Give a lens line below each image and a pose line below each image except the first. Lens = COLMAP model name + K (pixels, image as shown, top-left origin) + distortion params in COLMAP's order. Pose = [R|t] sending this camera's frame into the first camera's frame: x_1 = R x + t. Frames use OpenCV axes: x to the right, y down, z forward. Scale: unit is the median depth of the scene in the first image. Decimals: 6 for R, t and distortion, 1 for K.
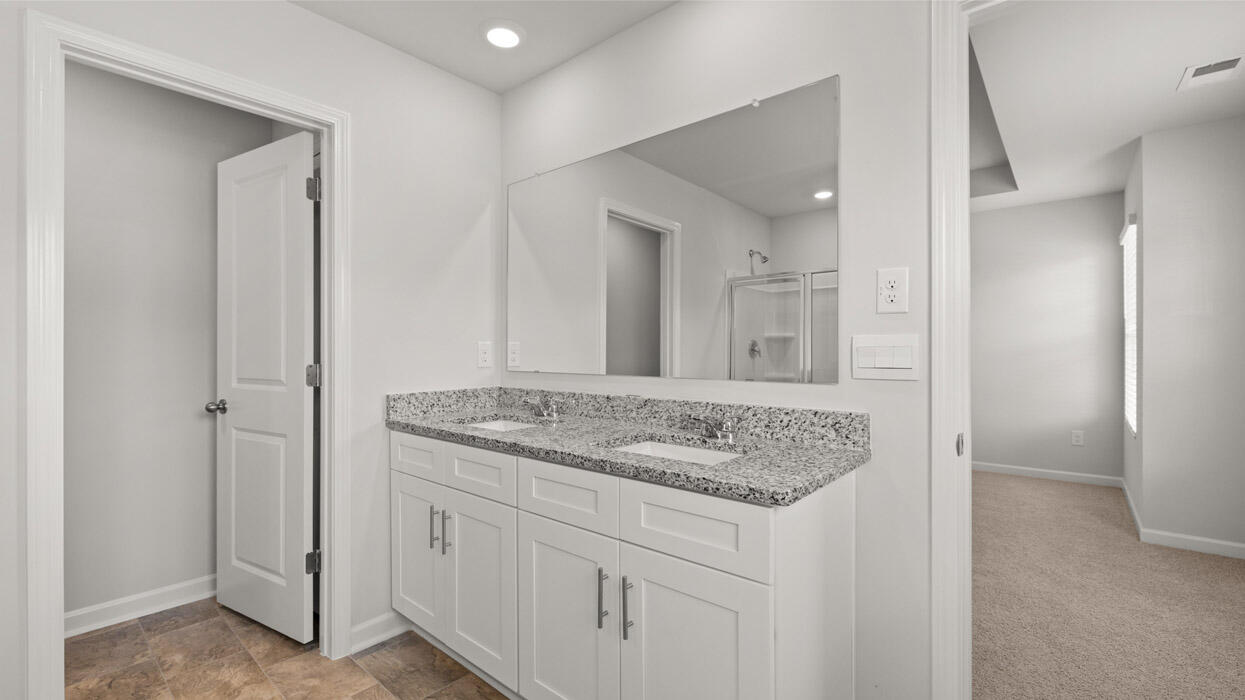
lens RADIAL K [[518.2, 0, 624.2], [0, 518.2, 352.0], [0, 0, 1]] dist [0.002575, 0.000095]
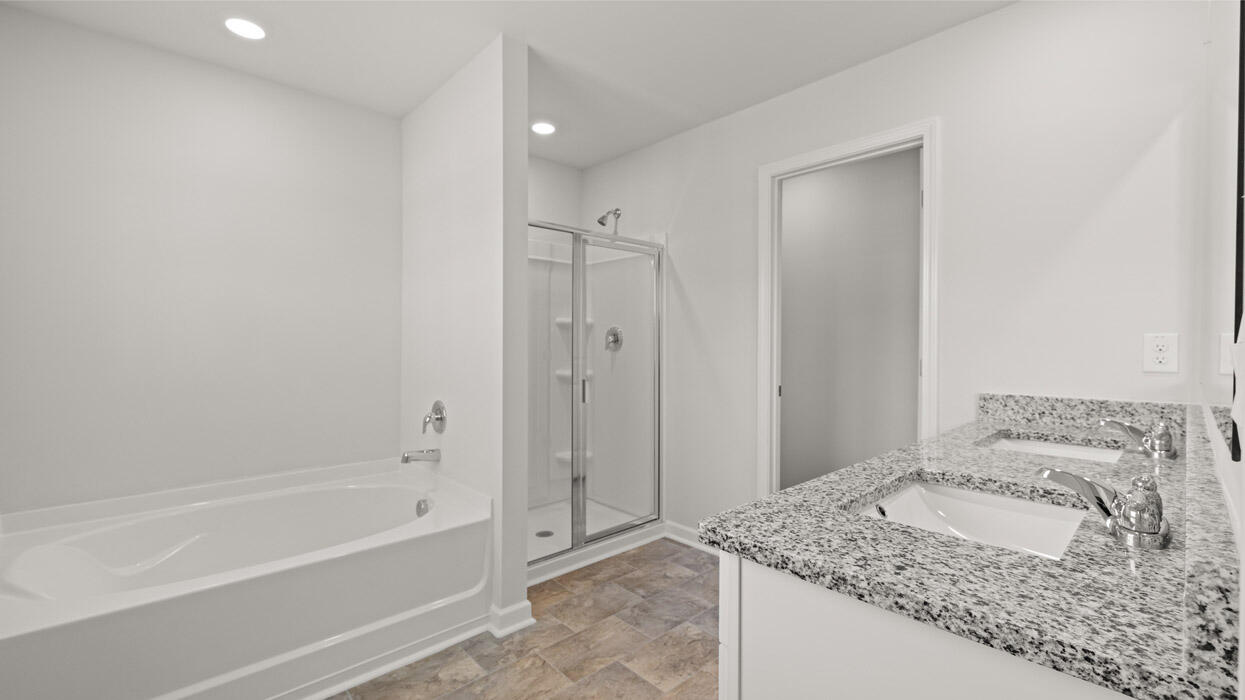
lens RADIAL K [[518.2, 0, 621.8], [0, 518.2, 345.7], [0, 0, 1]] dist [0.002575, 0.000095]
pose [[-0.115321, 0.008746, -0.993290, 0.633702], [-0.005422, 0.999941, 0.009434, -0.009698], [0.993313, 0.006473, -0.115267, 0.537295]]
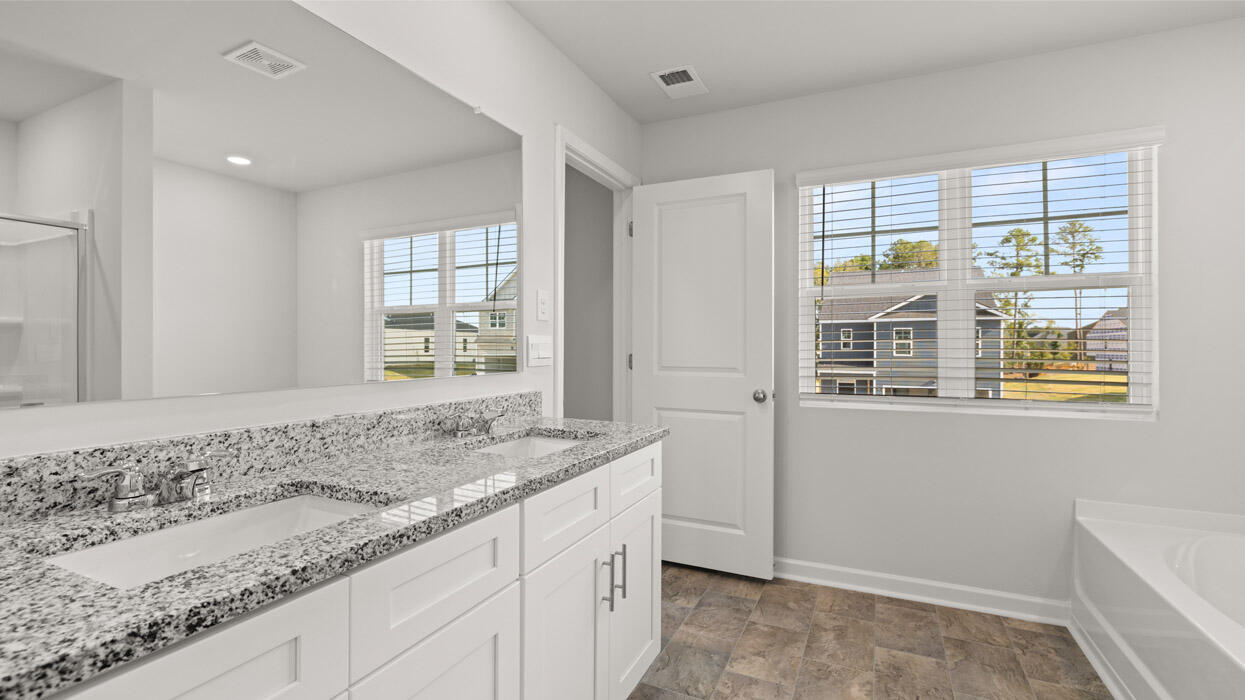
lens RADIAL K [[553.4, 0, 622.4], [0, 553.4, 345.5], [0, 0, 1]] dist [-0.000653, -0.000060]
pose [[-0.269222, 0.000096, 0.963078, -0.749709], [-0.001372, 0.999999, -0.000484, -0.003407], [-0.963077, -0.001452, -0.269221, 0.843909]]
